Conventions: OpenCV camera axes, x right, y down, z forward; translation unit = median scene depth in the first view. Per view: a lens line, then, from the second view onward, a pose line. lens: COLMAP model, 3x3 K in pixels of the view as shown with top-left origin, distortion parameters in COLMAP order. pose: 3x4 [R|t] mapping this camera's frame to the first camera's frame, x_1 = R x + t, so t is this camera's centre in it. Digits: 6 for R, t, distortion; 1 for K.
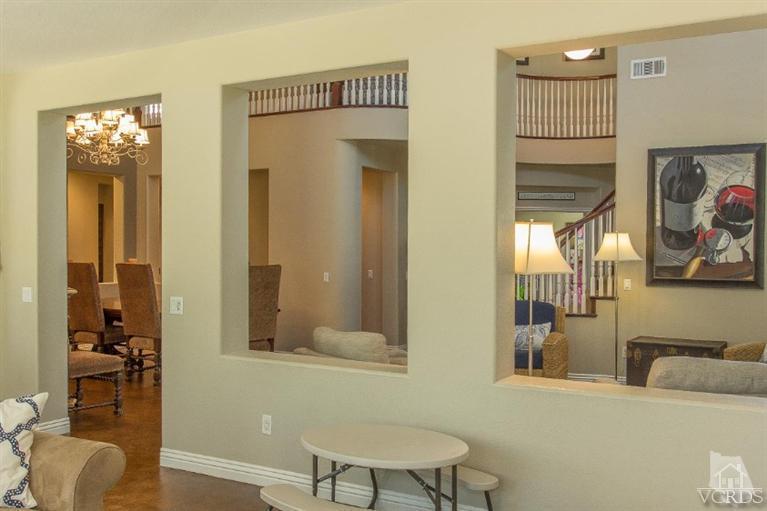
lens RADIAL K [[769.9, 0, 383.5], [0, 769.9, 255.5], [0, 0, 1]] dist [-0.011081, 0.011552]
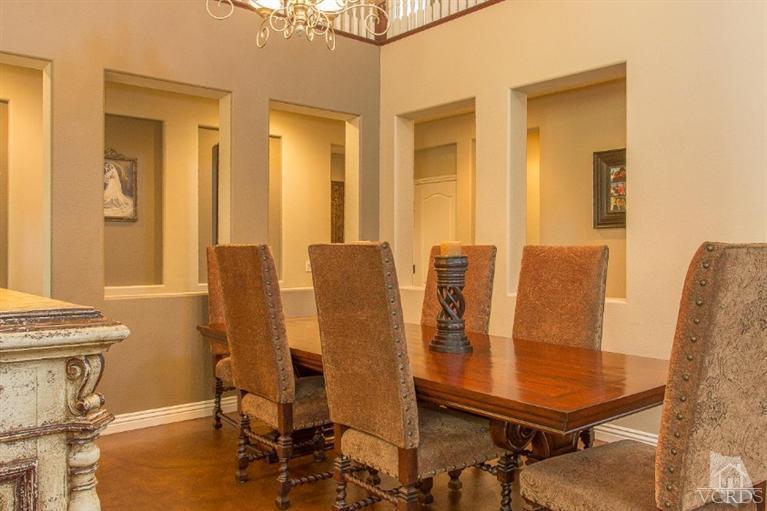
lens RADIAL K [[620.0, 0, 385.3], [0, 620.0, 230.9], [0, 0, 1]] dist [-0.080775, 0.106078]
pose [[0.943582, -0.019065, -0.330589, -0.212424], [0.003038, 0.998798, -0.048930, 0.020334], [0.331125, 0.045166, 0.942505, 0.741499]]
